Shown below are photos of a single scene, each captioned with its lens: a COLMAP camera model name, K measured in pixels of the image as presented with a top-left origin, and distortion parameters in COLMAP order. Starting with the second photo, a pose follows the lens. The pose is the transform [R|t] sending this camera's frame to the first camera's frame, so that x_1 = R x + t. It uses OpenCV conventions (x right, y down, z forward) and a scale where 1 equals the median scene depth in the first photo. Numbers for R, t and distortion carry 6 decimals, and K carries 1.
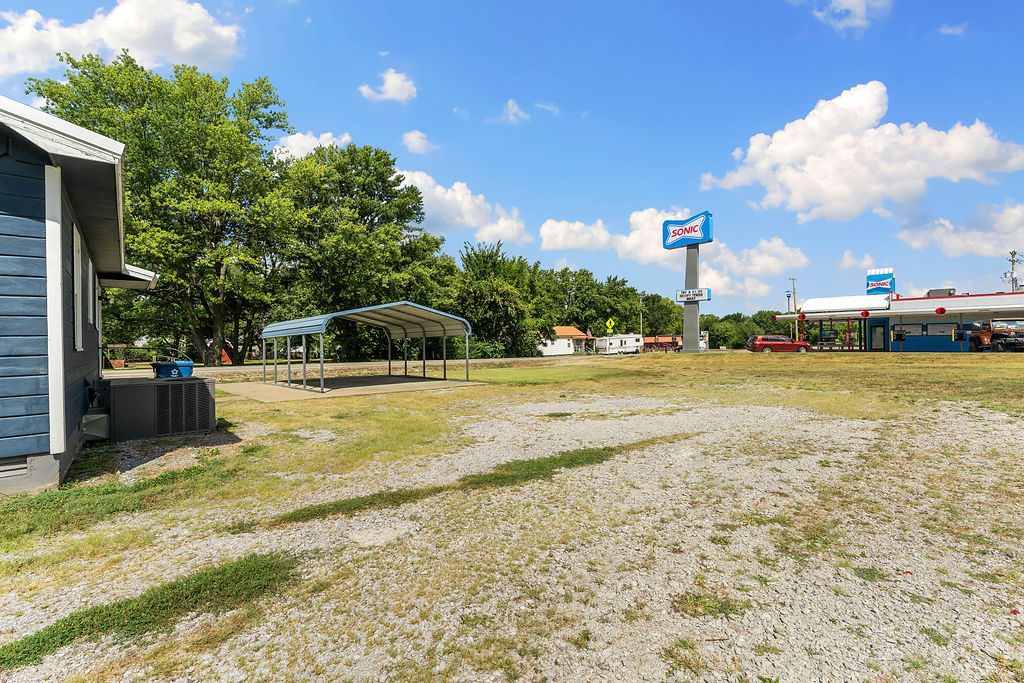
lens RADIAL K [[447.9, 0, 513.8], [0, 447.9, 344.2], [0, 0, 1]] dist [-0.000513, 0.000023]
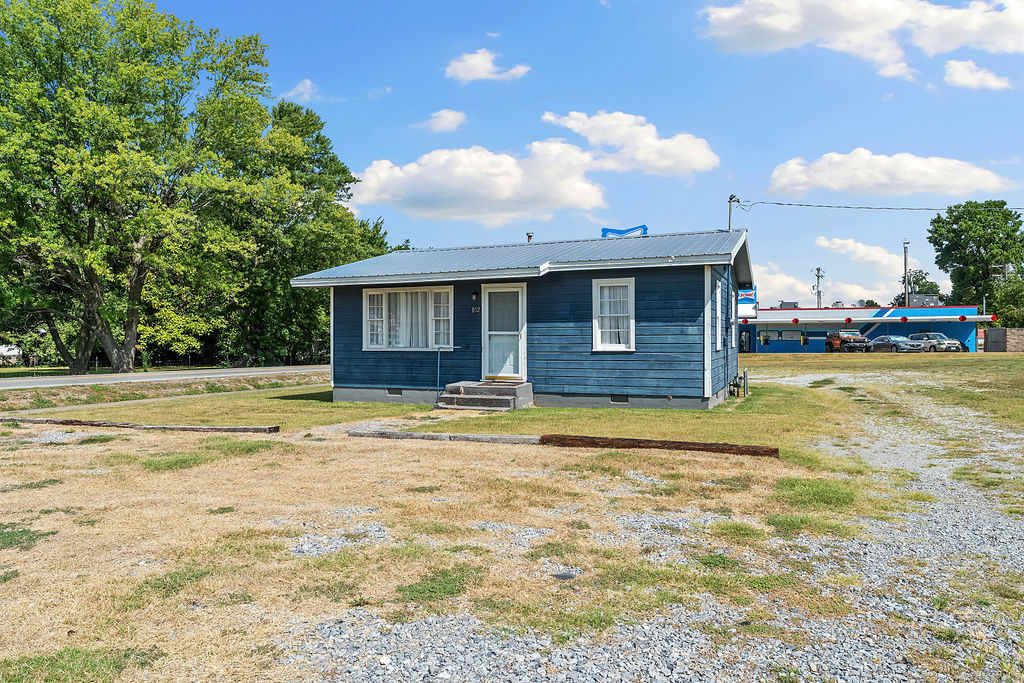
lens RADIAL K [[695.0, 0, 510.8], [0, 695.0, 341.8], [0, 0, 1]] dist [0.001452, 0.000068]
pose [[0.890657, 0.009059, 0.454585, -0.593282], [-0.006054, 0.999949, -0.008066, 0.004732], [-0.454635, 0.004432, 0.890667, -0.346366]]
